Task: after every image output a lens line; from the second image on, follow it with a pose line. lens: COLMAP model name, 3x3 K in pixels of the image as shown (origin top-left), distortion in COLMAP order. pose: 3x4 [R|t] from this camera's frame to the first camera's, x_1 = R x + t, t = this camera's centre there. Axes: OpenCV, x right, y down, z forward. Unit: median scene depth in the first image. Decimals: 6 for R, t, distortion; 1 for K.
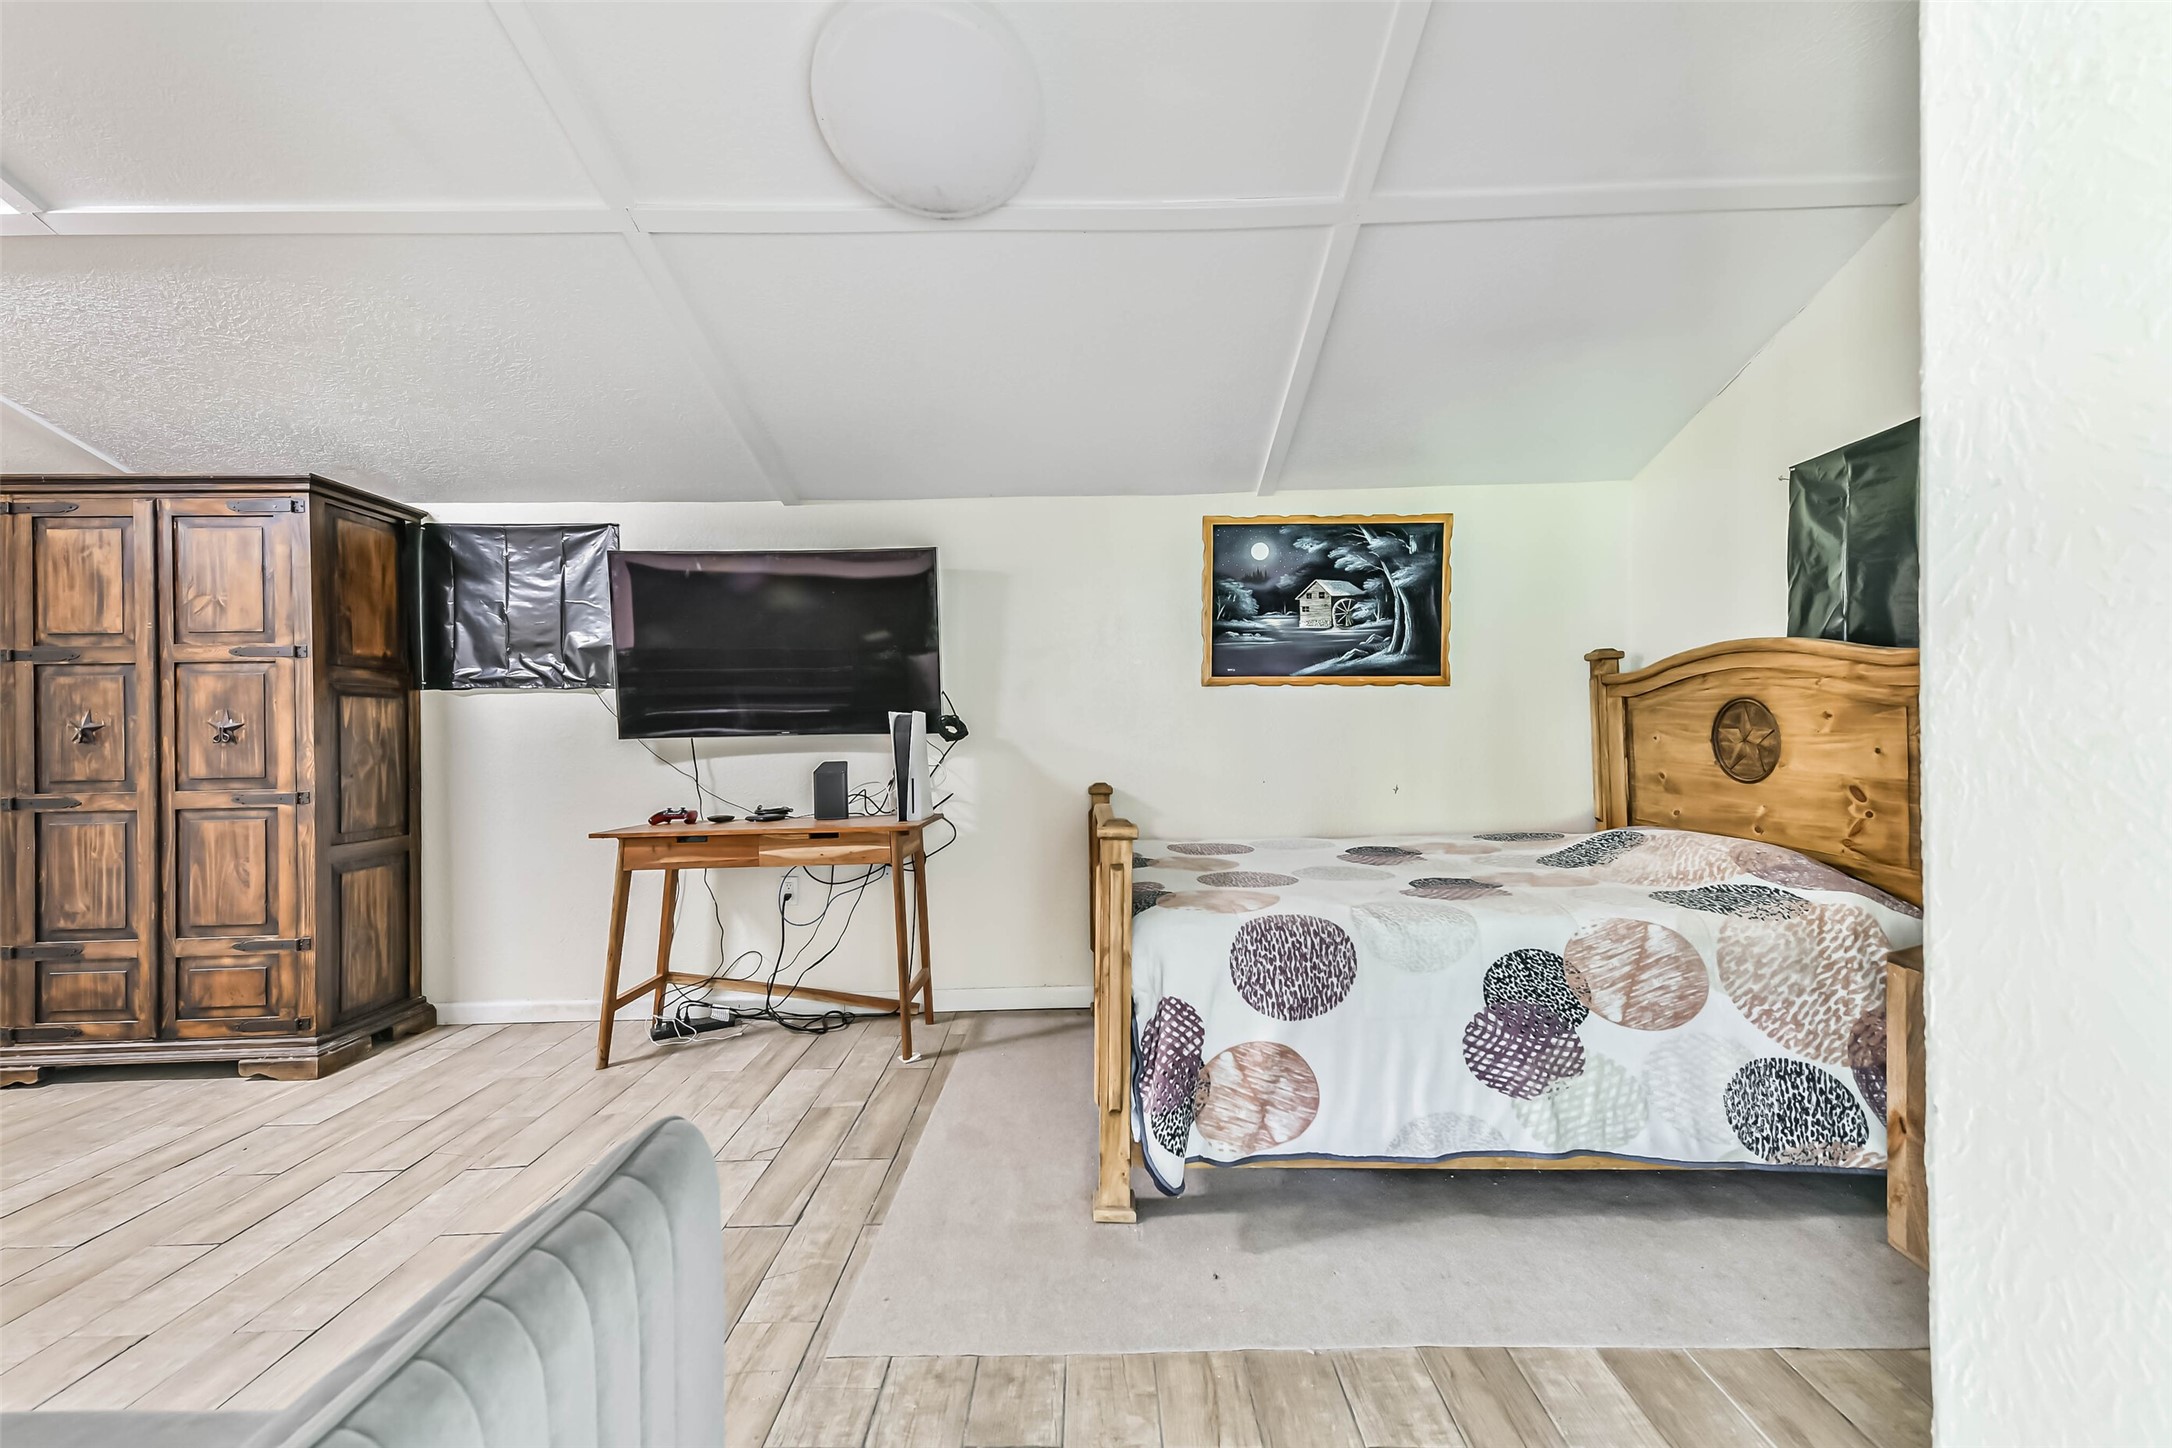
lens RADIAL K [[858.5, 0, 1087.5], [0, 858.5, 729.4], [0, 0, 1]] dist [0.042013, -0.000191]
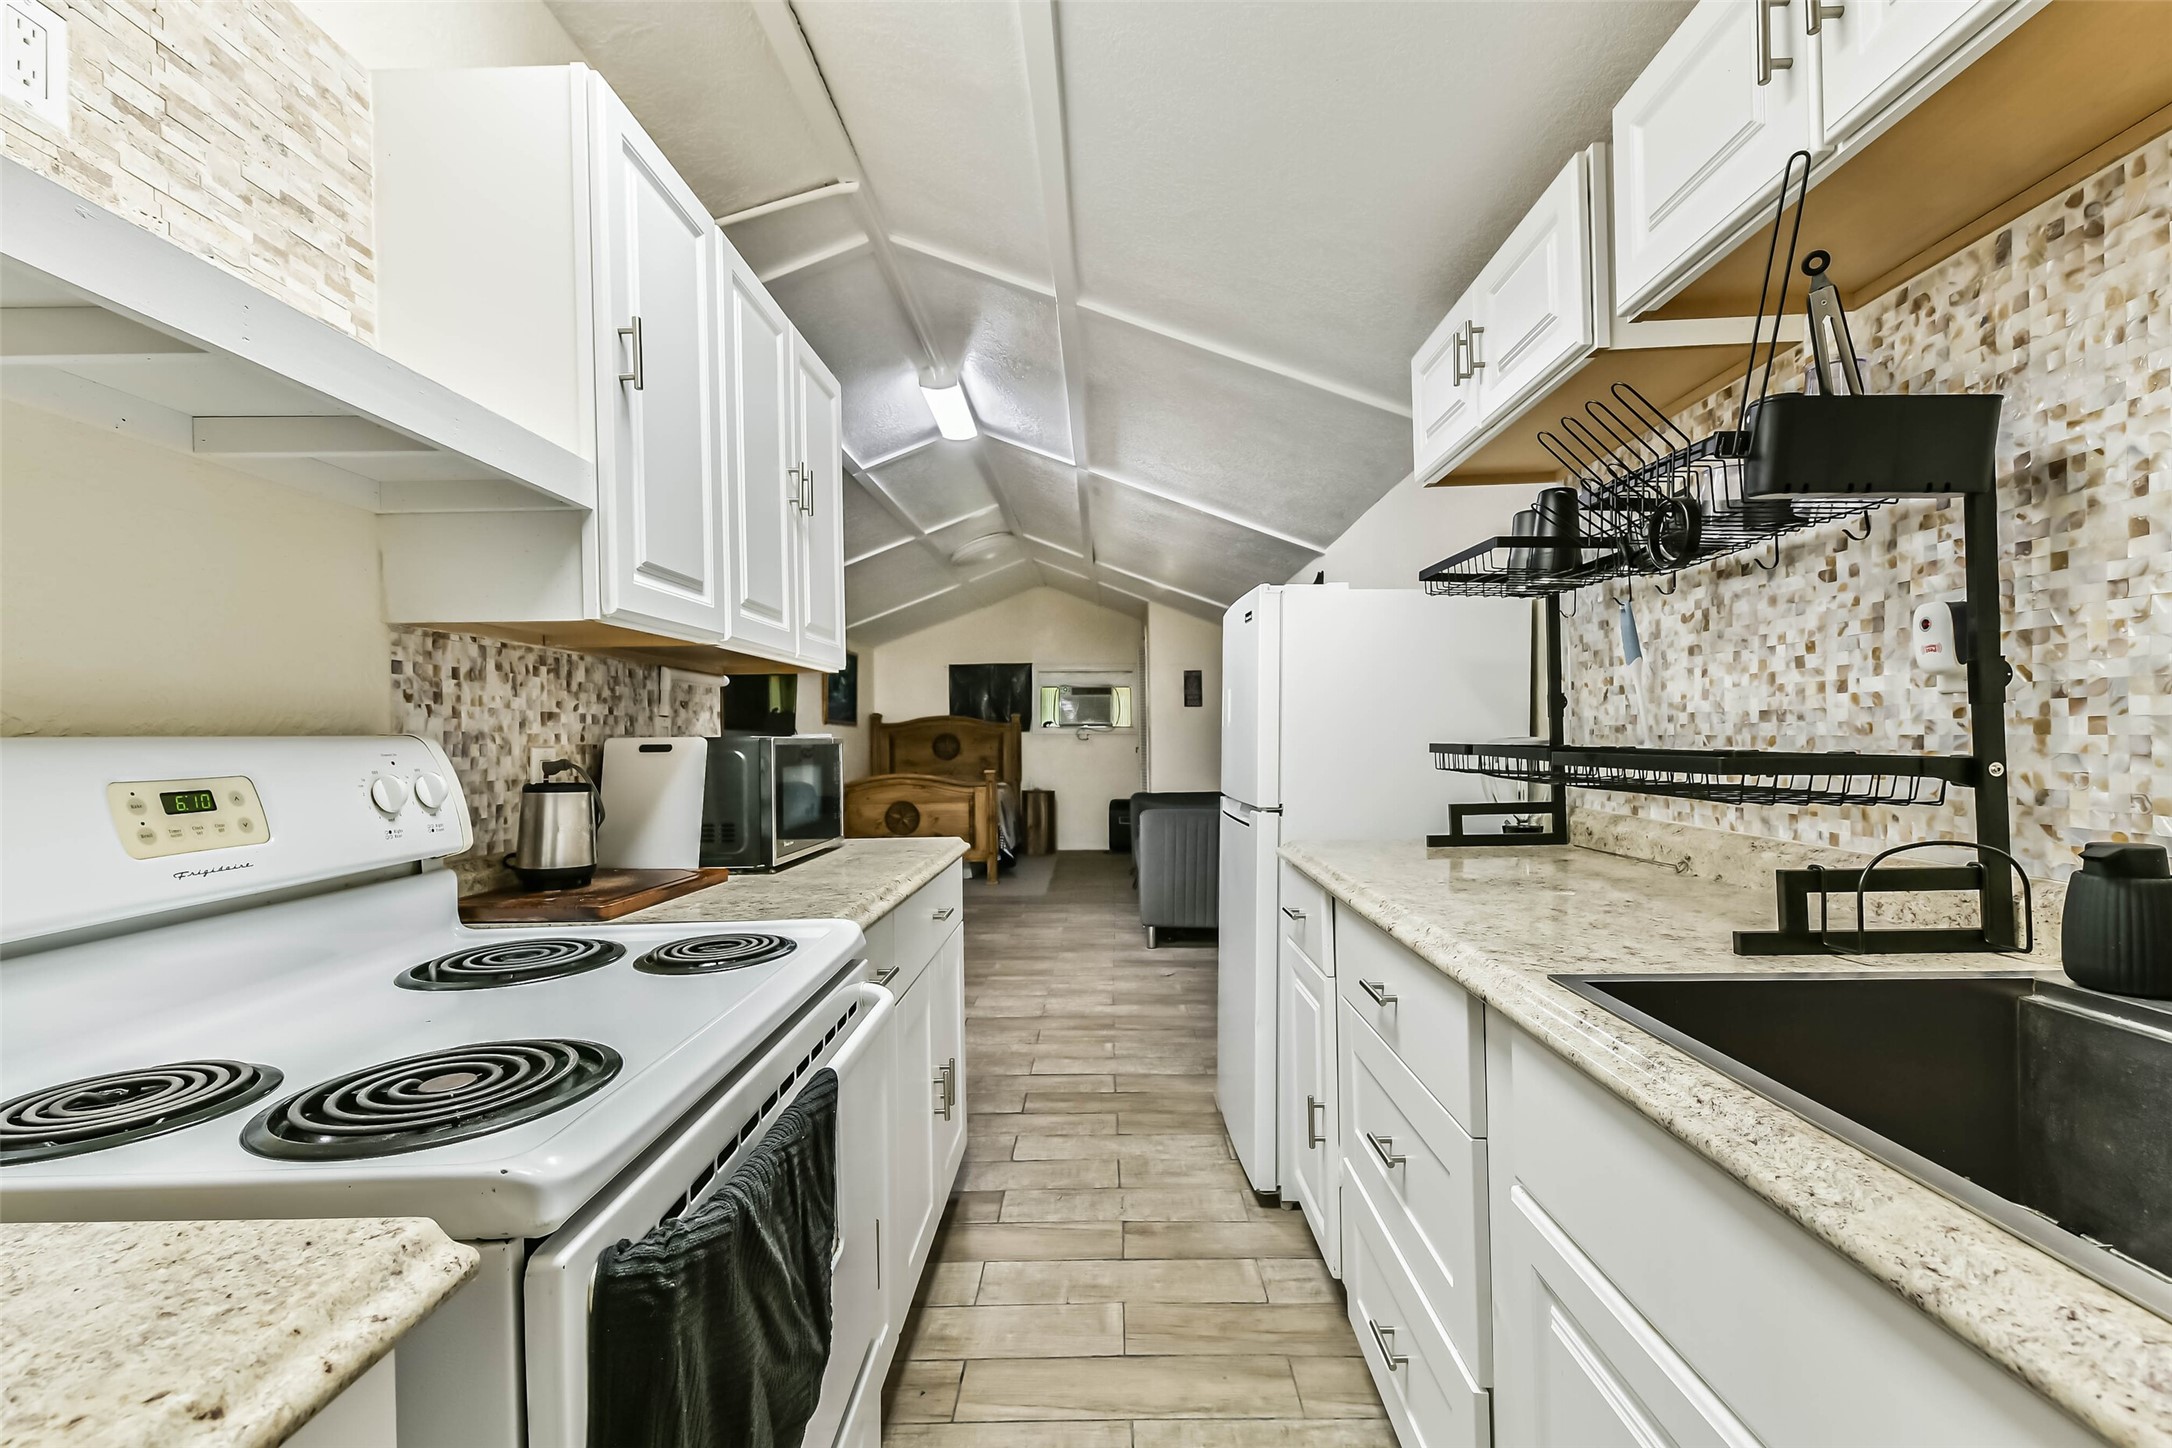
lens RADIAL K [[941.8, 0, 1080.2], [0, 941.8, 736.0], [0, 0, 1]] dist [0.069467, -0.000200]
pose [[0.025002, 0.011493, 0.999621, -2.239184], [0.017052, 0.999784, -0.011921, 0.017303], [-0.999542, 0.017343, 0.024801, 0.345334]]
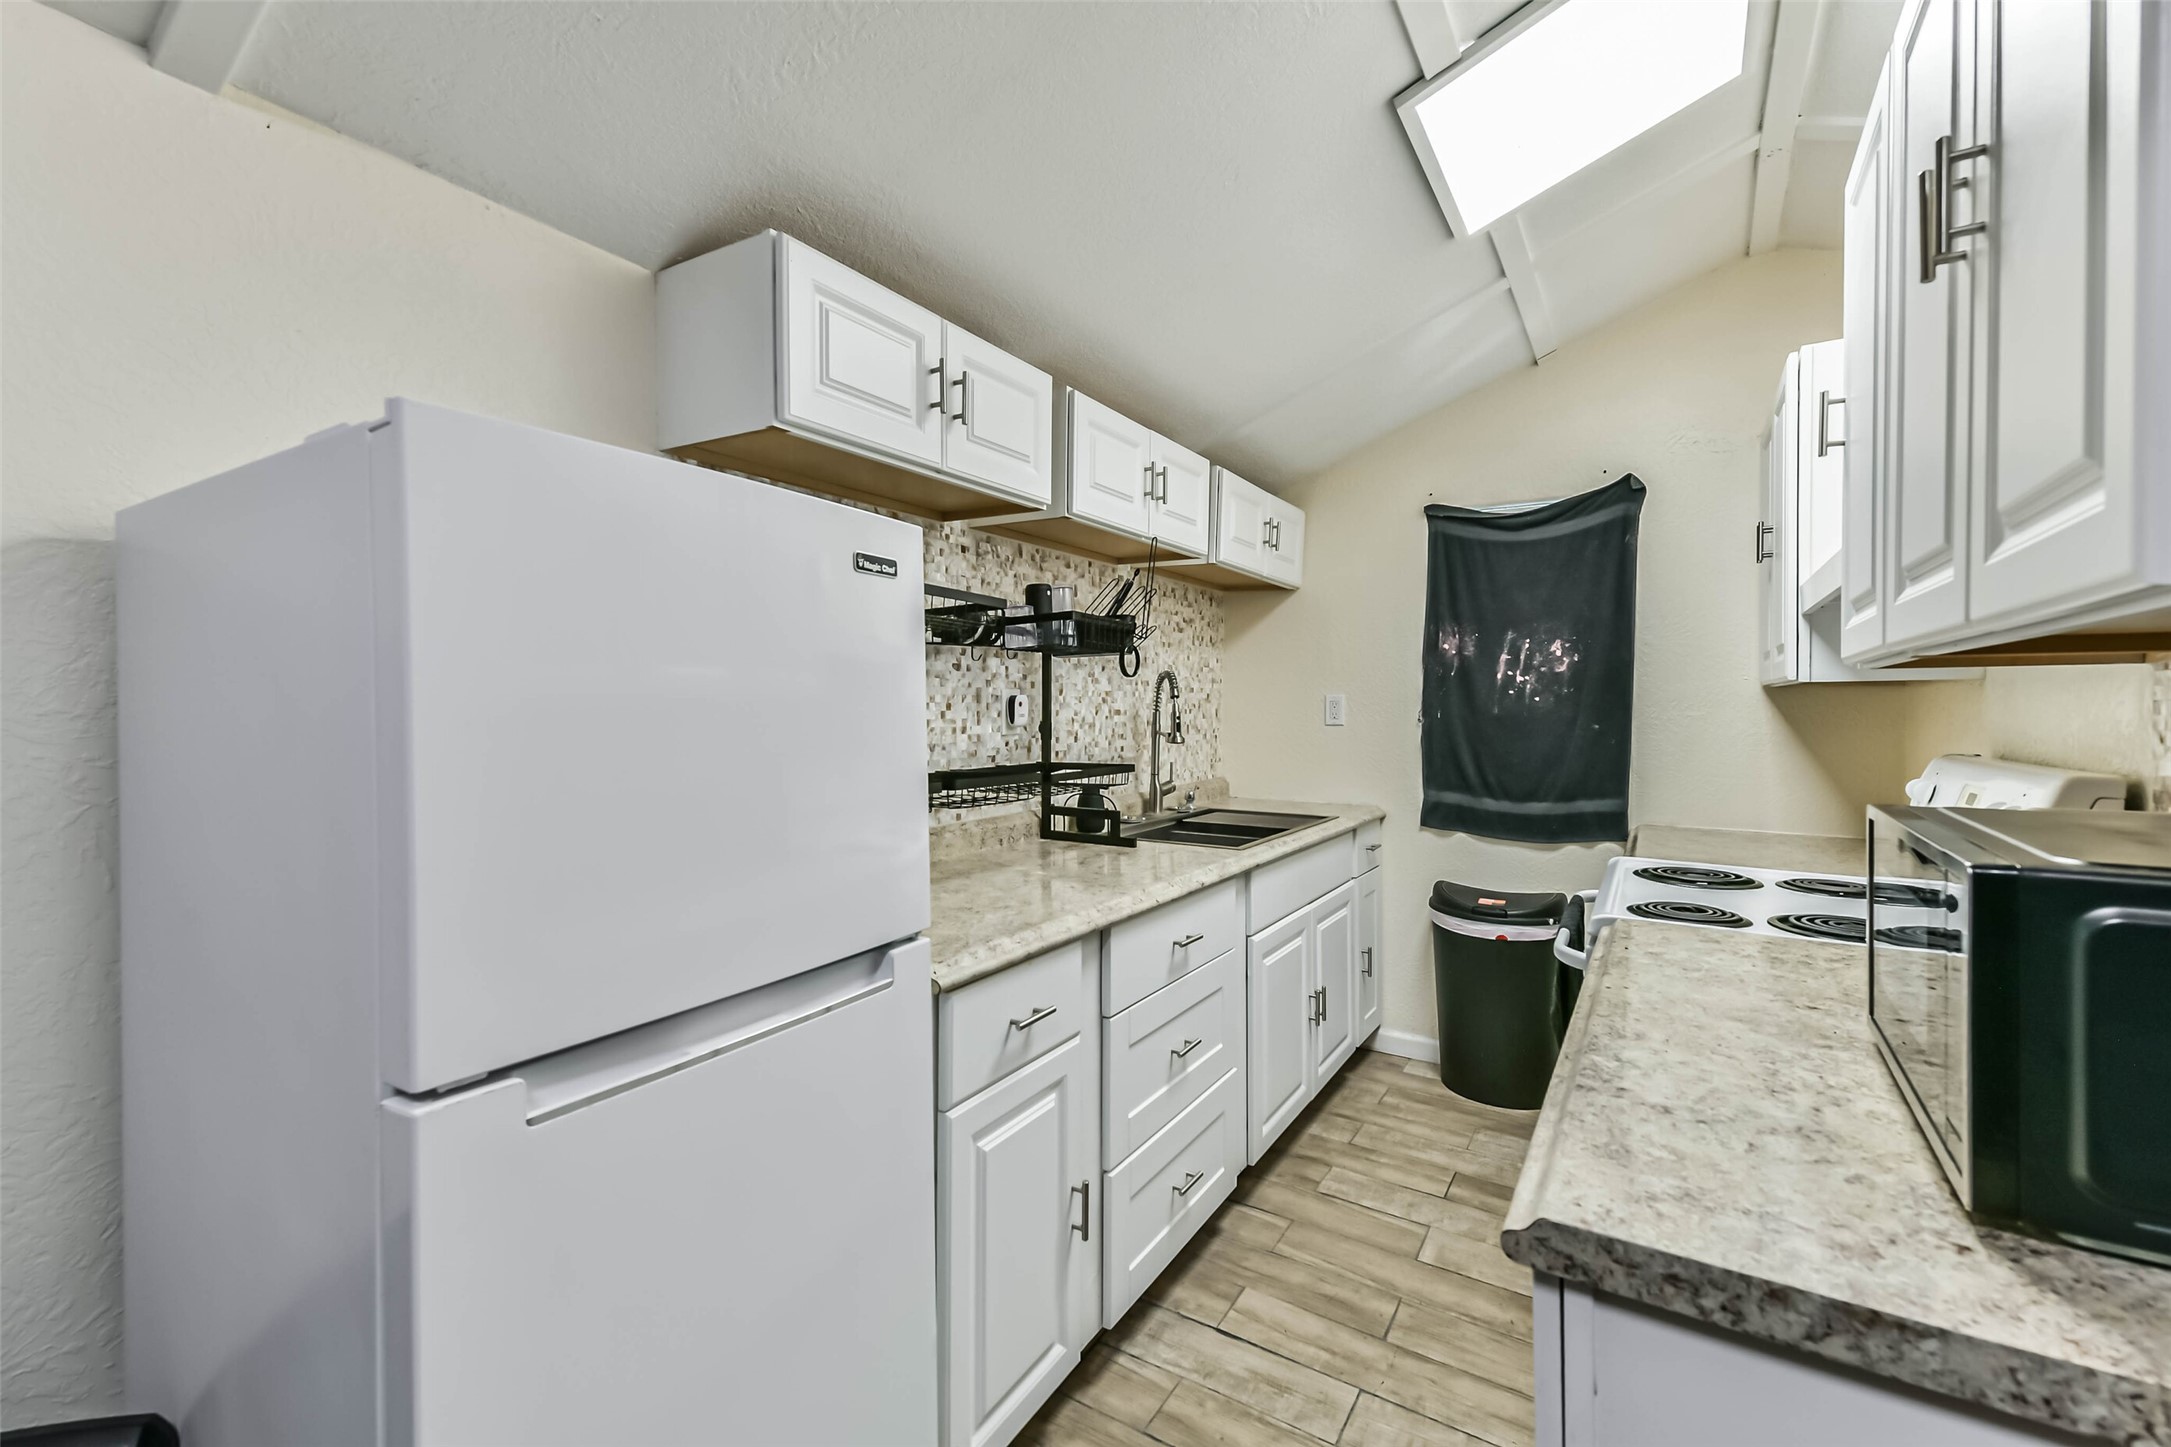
lens RADIAL K [[920.7, 0, 1073.1], [0, 920.7, 719.8], [0, 0, 1]] dist [0.026257, -0.000229]
pose [[-0.537975, 0.025720, -0.842568, -1.219116], [0.006722, 0.999634, 0.026223, -0.031548], [0.842934, 0.008443, -0.537951, 0.487094]]
